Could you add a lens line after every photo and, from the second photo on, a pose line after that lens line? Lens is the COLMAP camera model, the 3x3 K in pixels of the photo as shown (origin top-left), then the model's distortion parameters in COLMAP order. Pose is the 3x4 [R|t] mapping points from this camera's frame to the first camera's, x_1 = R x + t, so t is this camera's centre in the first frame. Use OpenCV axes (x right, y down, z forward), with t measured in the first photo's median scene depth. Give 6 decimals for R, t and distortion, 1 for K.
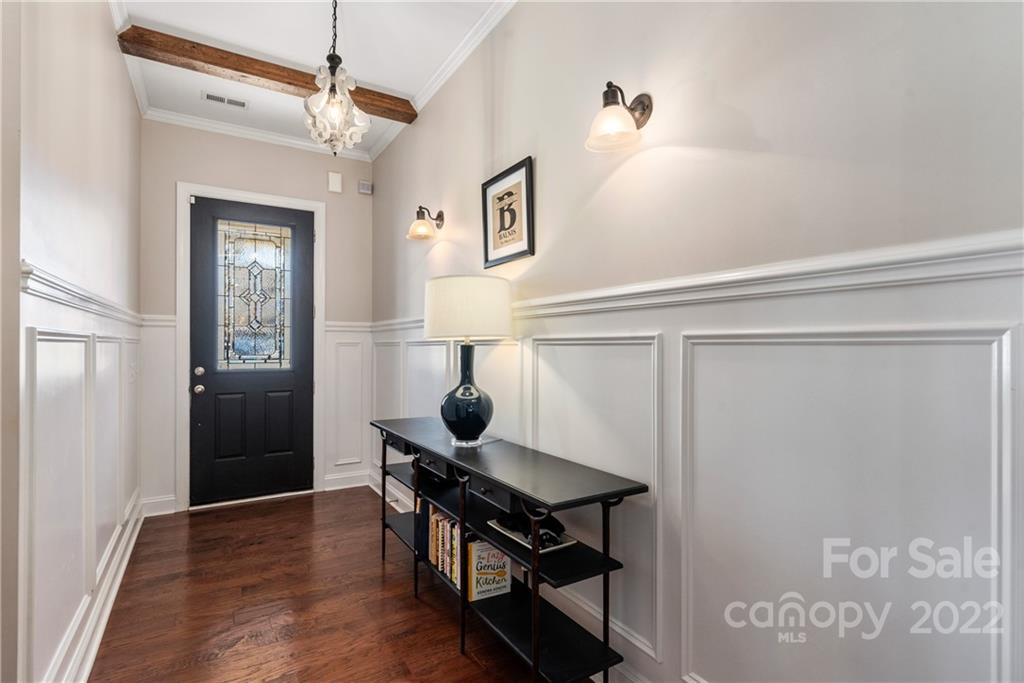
lens RADIAL K [[495.3, 0, 512.6], [0, 495.3, 341.7], [0, 0, 1]] dist [0.005278, -0.000005]
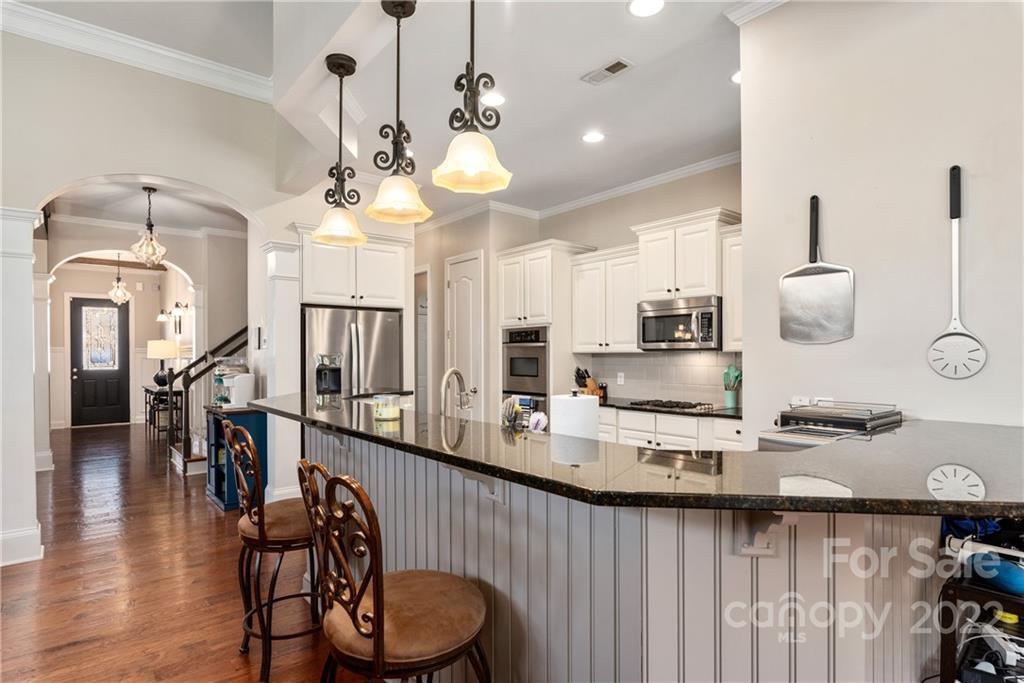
lens RADIAL K [[547.6, 0, 519.4], [0, 547.6, 360.0], [0, 0, 1]] dist [-0.002070, -0.000077]
pose [[0.990233, -0.004593, 0.139349, 1.119519], [0.002483, 0.999880, 0.015308, -0.024328], [-0.139402, -0.014813, 0.990125, -1.901362]]
